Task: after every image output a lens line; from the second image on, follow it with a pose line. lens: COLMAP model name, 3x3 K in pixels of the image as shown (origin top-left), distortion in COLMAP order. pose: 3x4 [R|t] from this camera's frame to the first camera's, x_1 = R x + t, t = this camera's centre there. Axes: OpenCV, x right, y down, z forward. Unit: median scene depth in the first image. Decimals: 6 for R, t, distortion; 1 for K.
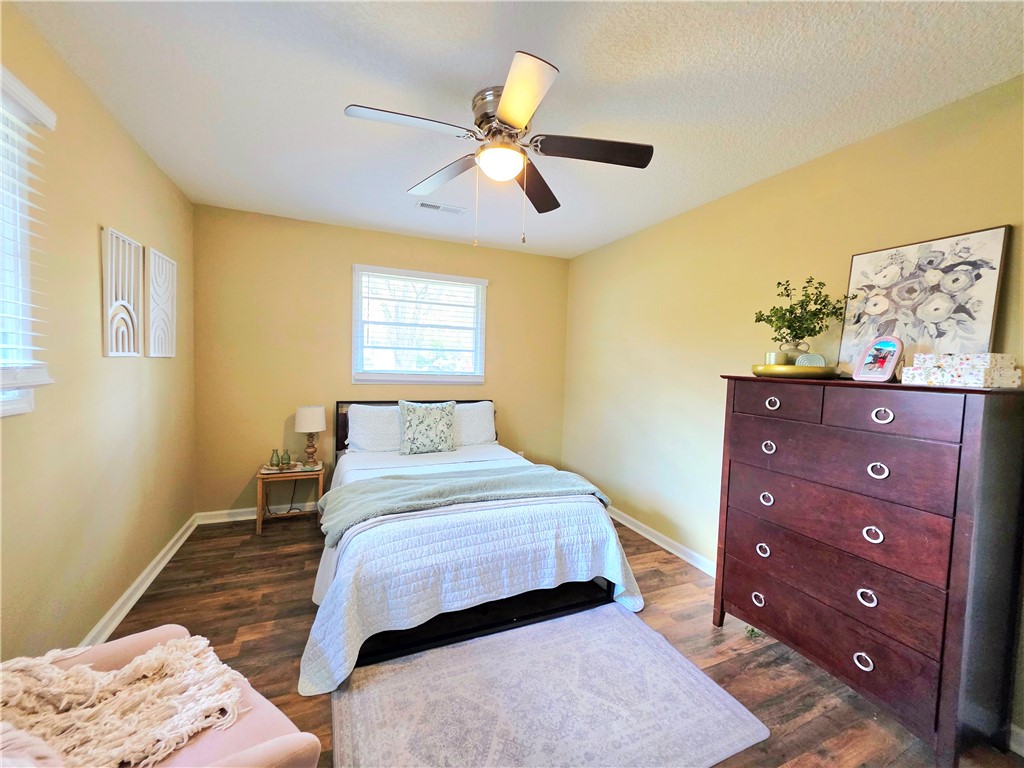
lens RADIAL K [[409.7, 0, 508.6], [0, 409.7, 381.9], [0, 0, 1]] dist [0.002338, 0.000020]
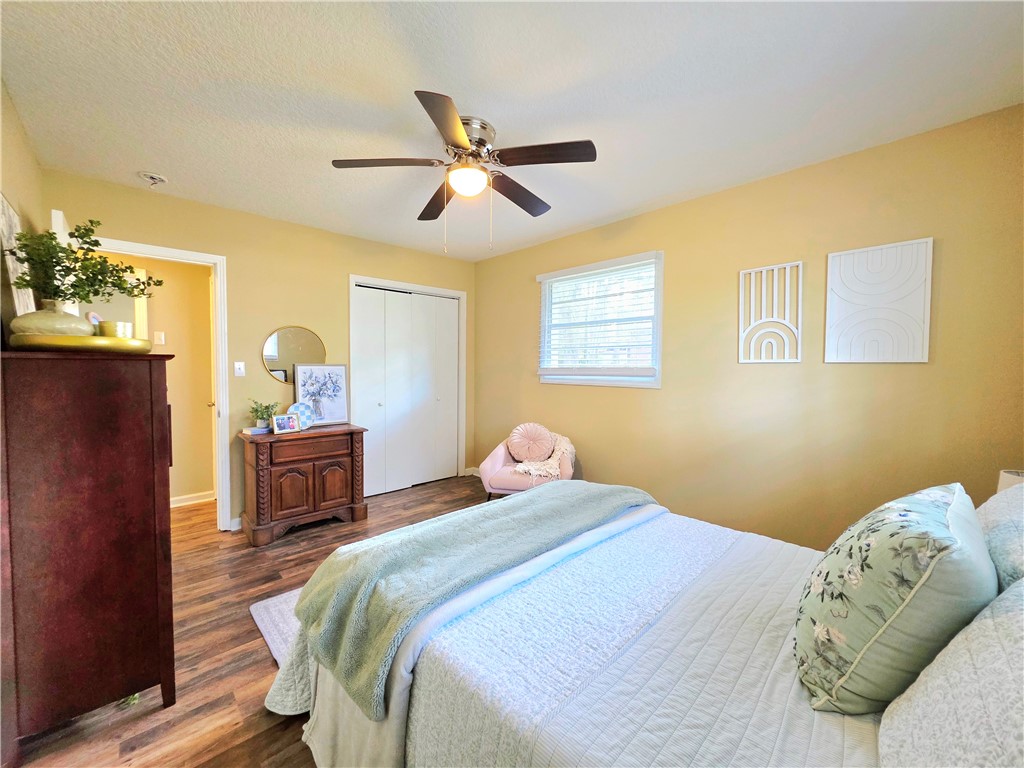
lens RADIAL K [[409.7, 0, 508.6], [0, 409.7, 381.9], [0, 0, 1]] dist [0.002338, 0.000020]
pose [[-0.940386, -0.029663, -0.338813, 0.221966], [-0.056216, 0.996044, 0.068826, -0.039426], [0.335431, 0.083770, -0.938333, 1.760174]]
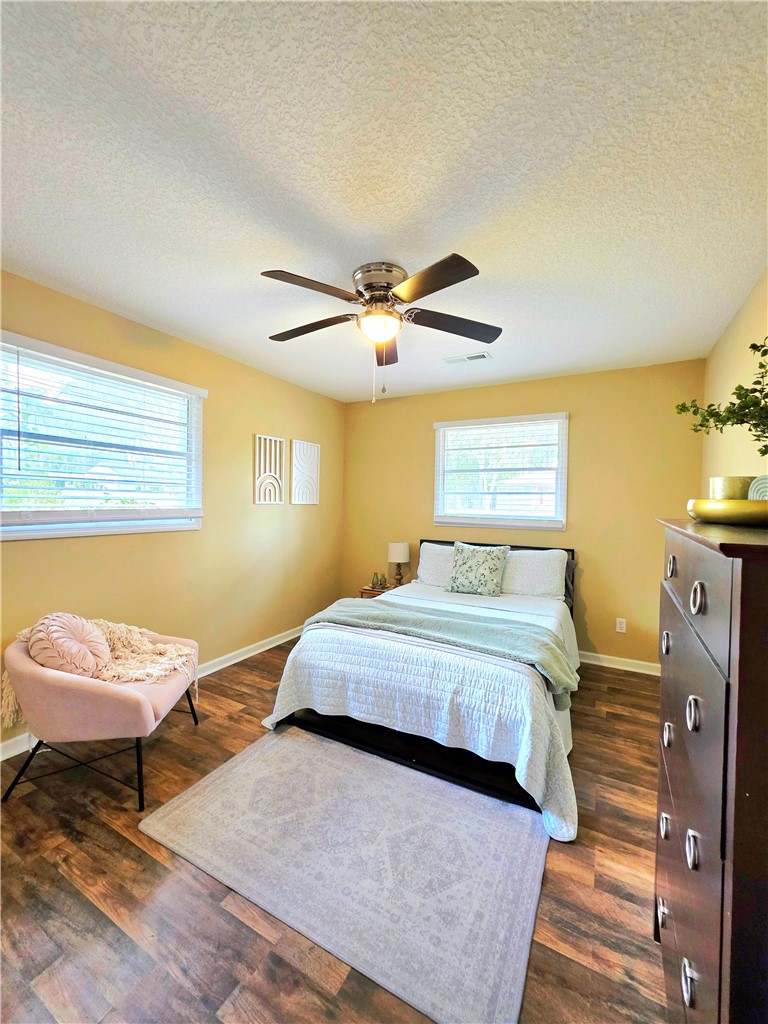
lens RADIAL K [[409.7, 0, 385.1], [0, 409.7, 508.8], [0, 0, 1]] dist [0.002338, 0.000020]
pose [[0.617047, -0.005988, -0.786903, 0.726389], [-0.034857, 0.998782, -0.034934, 0.004602], [0.786154, 0.048985, 0.616087, 0.284076]]
